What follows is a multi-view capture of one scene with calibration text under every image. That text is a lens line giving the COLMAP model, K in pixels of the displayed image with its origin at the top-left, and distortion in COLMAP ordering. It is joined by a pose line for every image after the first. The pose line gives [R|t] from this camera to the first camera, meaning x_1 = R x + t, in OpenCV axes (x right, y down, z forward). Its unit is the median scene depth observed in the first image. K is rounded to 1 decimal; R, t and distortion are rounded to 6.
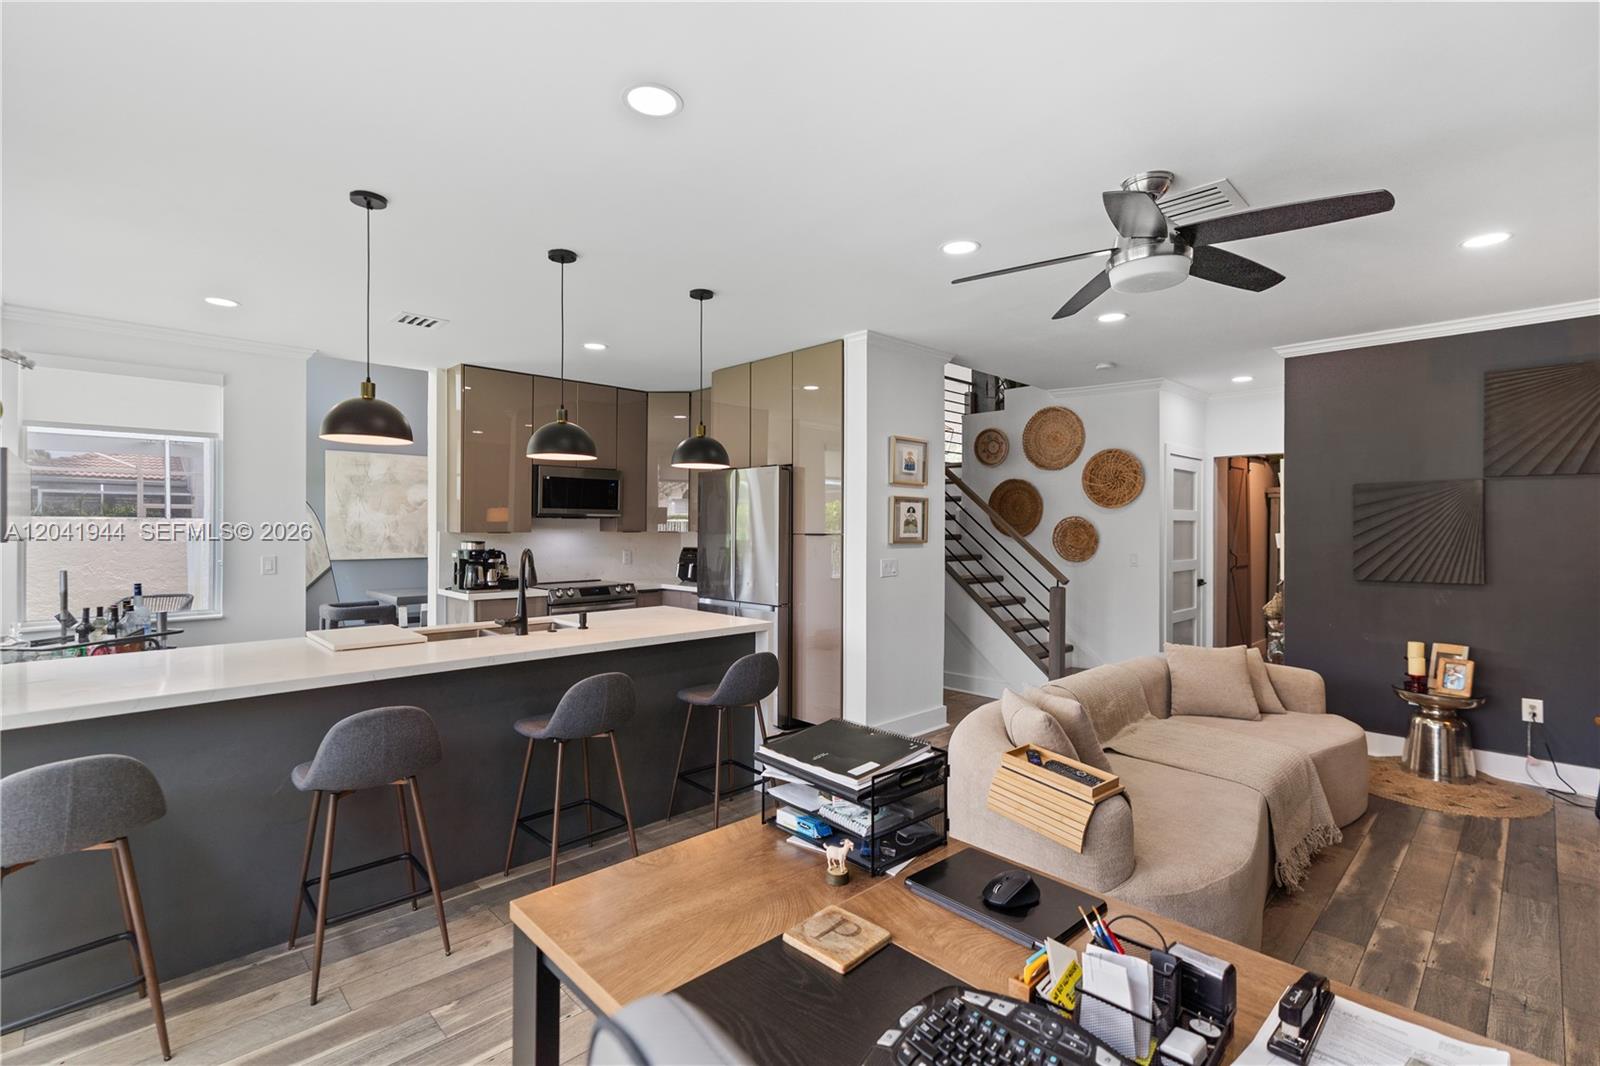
lens RADIAL K [[724.2, 0, 803.1], [0, 724.2, 529.5], [0, 0, 1]] dist [-0.004895, 0.000706]
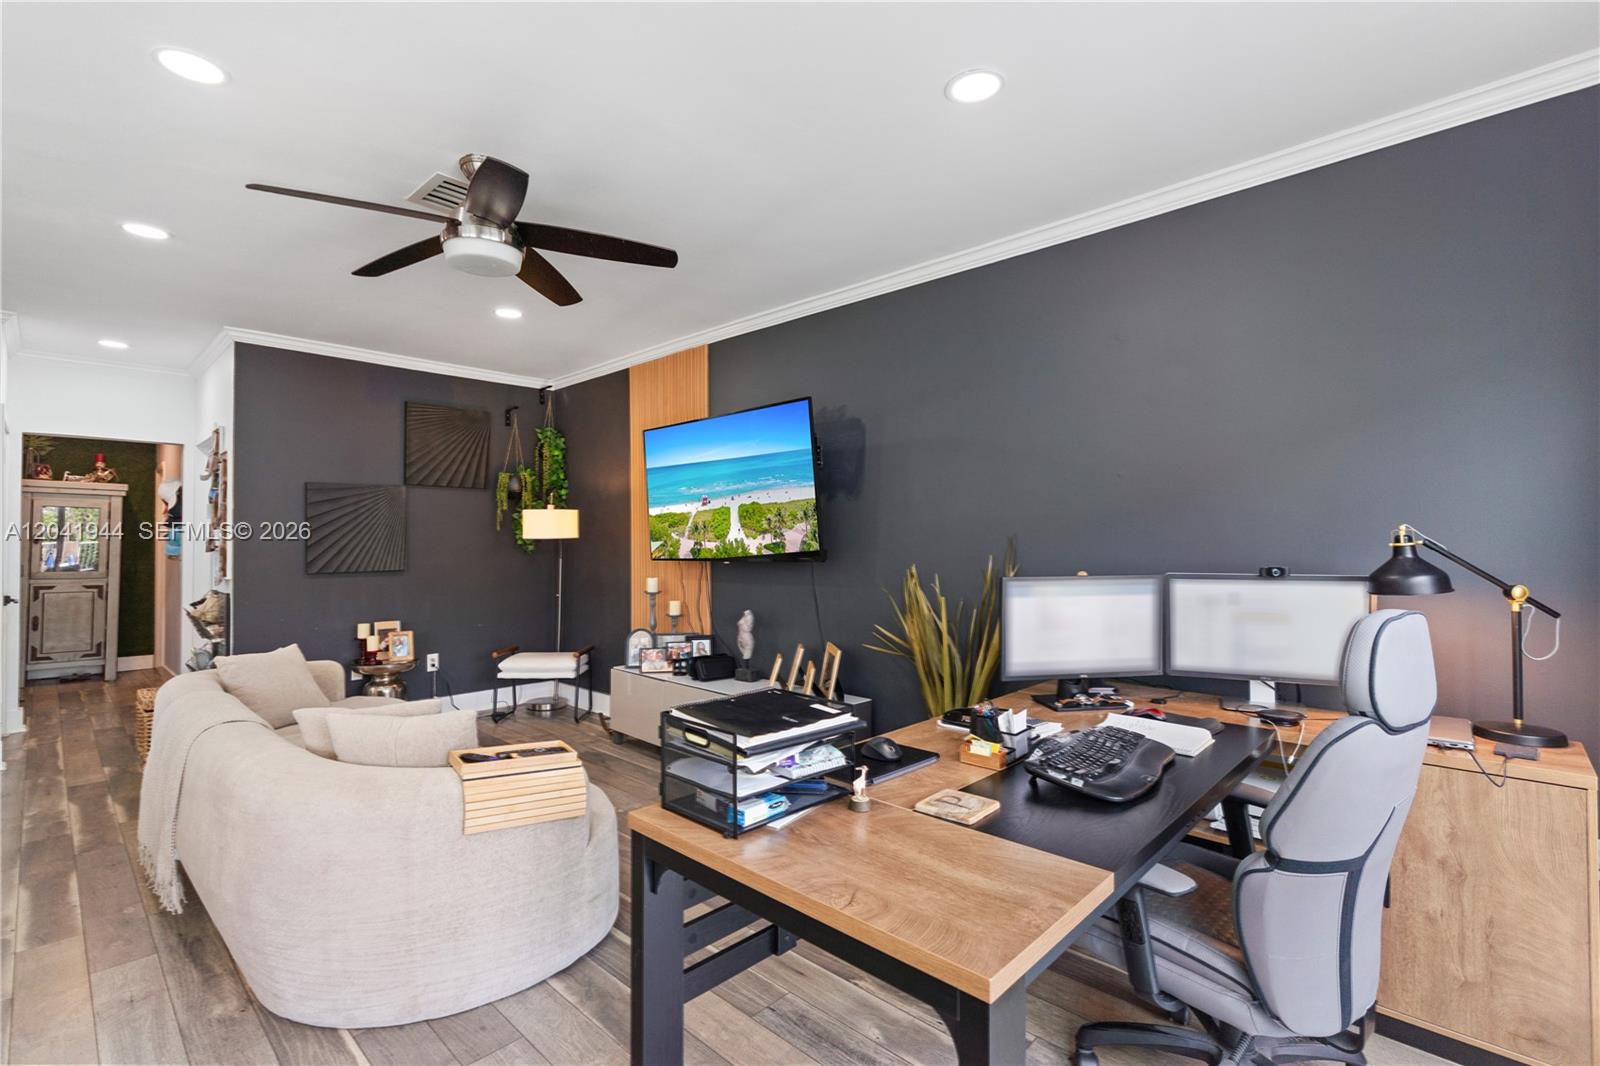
lens RADIAL K [[713.7, 0, 800.0], [0, 713.7, 533.0], [0, 0, 1]] dist [-0.003379, 0.000210]
pose [[-0.032027, 0.007589, 0.999458, -0.269074], [0.005885, 0.999955, -0.007404, 0.020983], [-0.999470, 0.005644, -0.032070, 0.295677]]
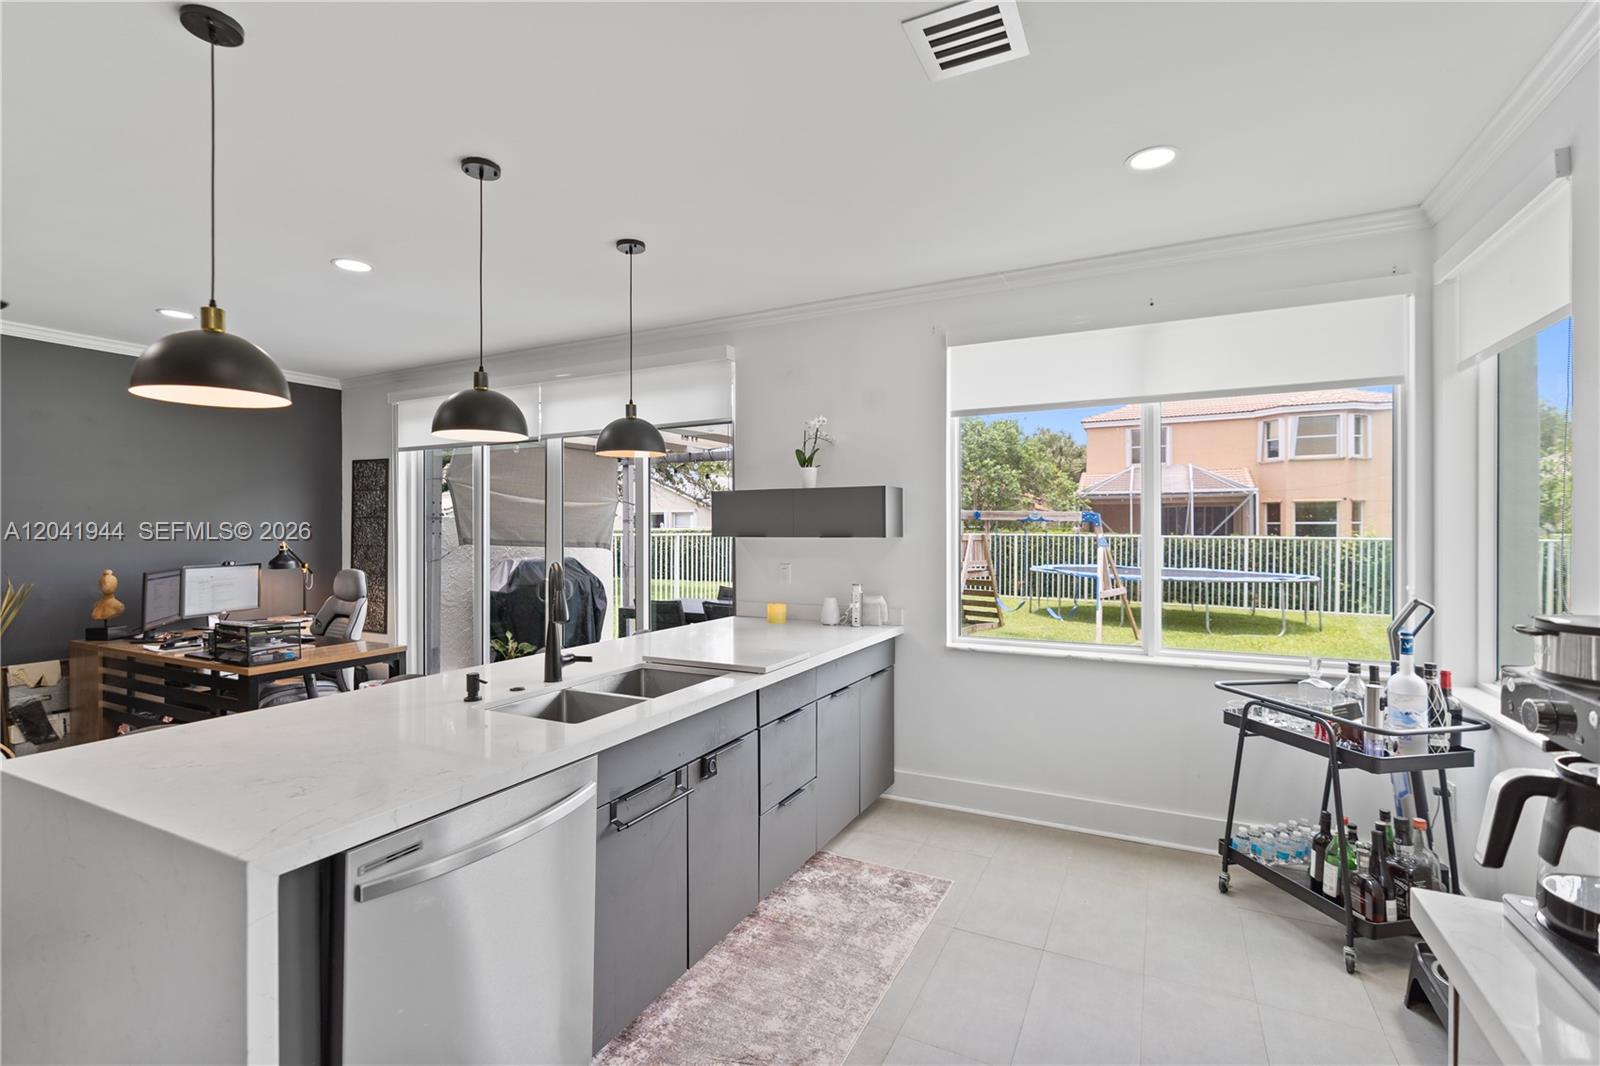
lens RADIAL K [[724.2, 0, 803.1], [0, 724.2, 529.5], [0, 0, 1]] dist [-0.004895, 0.000706]
pose [[-0.945302, 0.000433, -0.326197, -0.263482], [0.000354, 1.000000, 0.000299, -0.003242], [0.326198, 0.000167, -0.945302, 1.183711]]
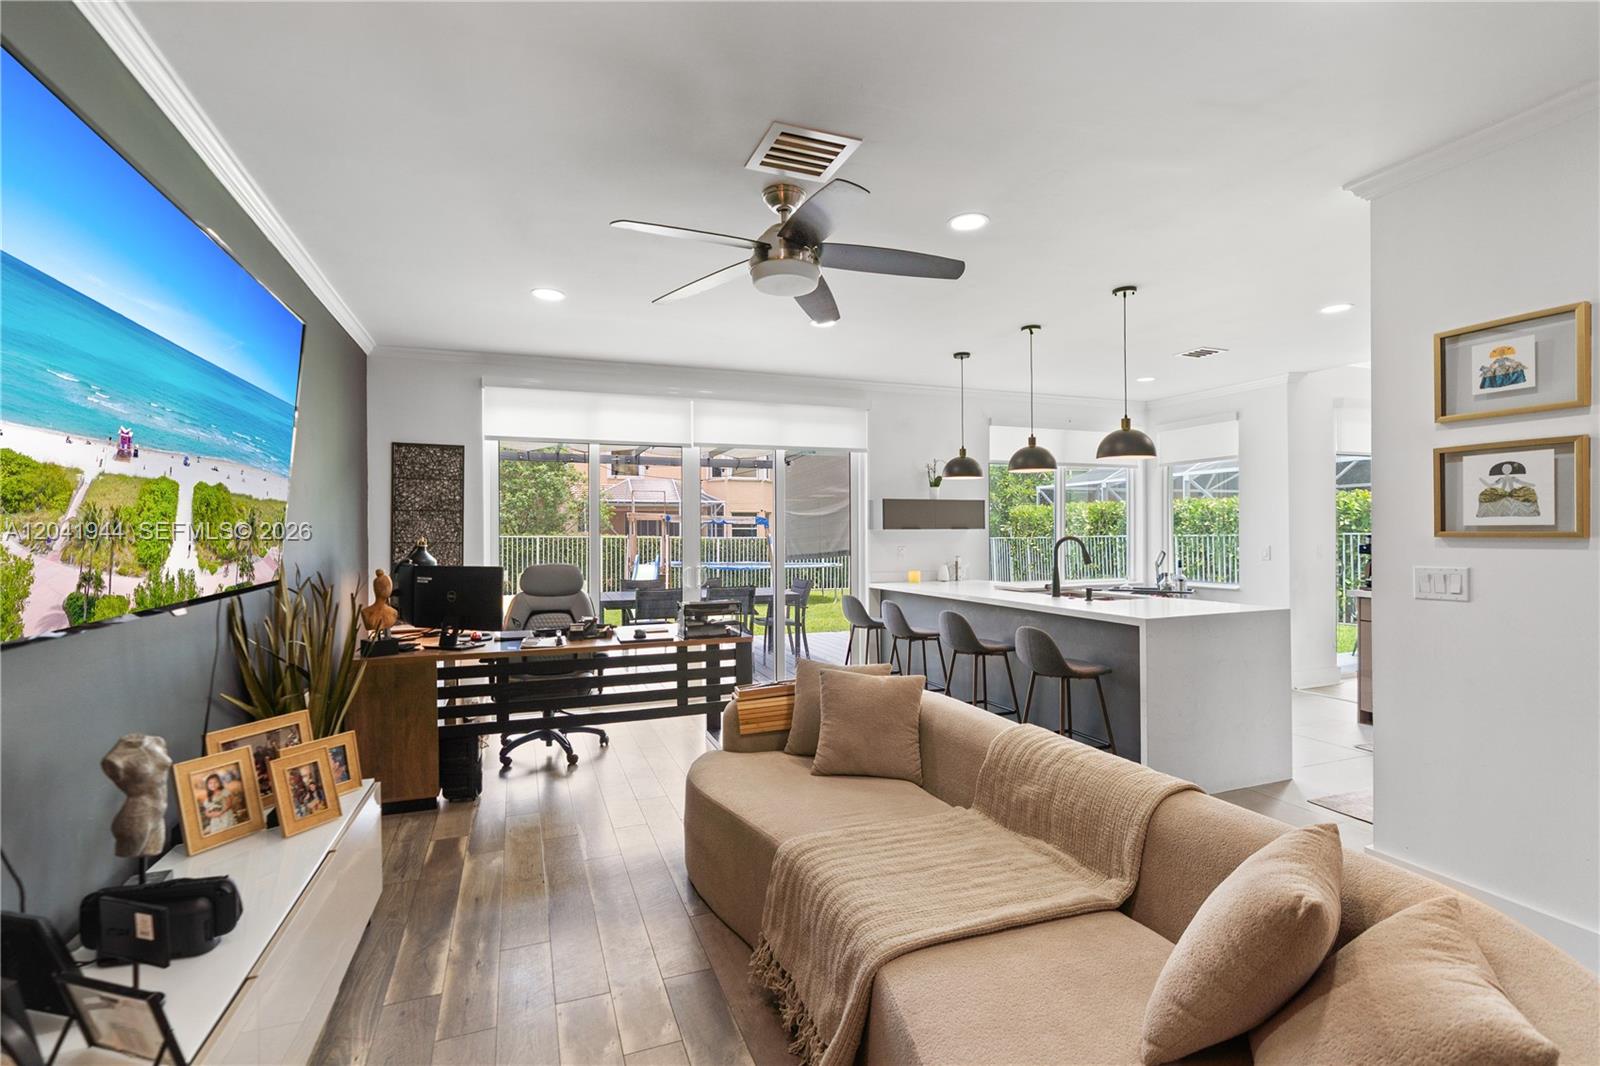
lens RADIAL K [[734.5, 0, 803.7], [0, 734.5, 536.4], [0, 0, 1]] dist [-0.006885, 0.000424]
pose [[-0.388738, 0.004246, -0.921339, 0.748693], [0.004472, 0.999986, 0.002721, 0.013186], [0.921337, -0.003062, -0.388752, 0.746875]]
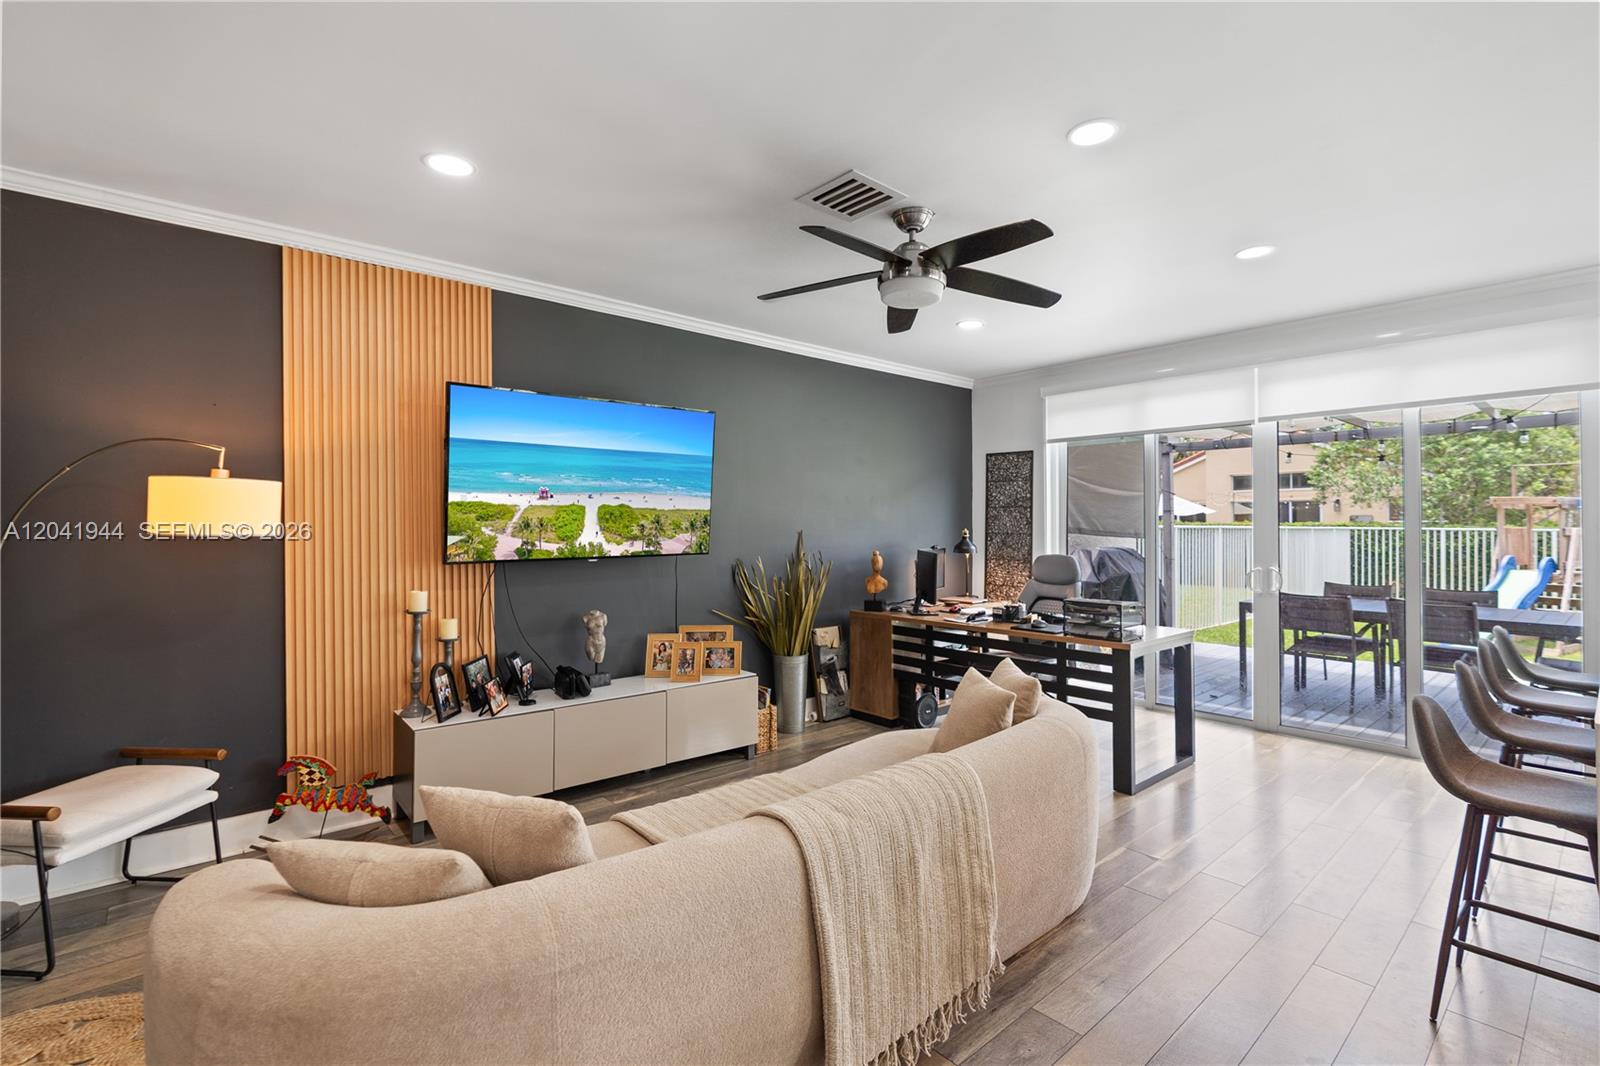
lens RADIAL K [[726.5, 0, 792.7], [0, 726.5, 512.6], [0, 0, 1]] dist [-0.015887, 0.000023]
pose [[-0.997899, -0.000328, 0.064792, 0.297344], [-0.001526, 0.999829, -0.018453, 0.010343], [-0.064775, -0.018513, -0.997728, 1.113911]]
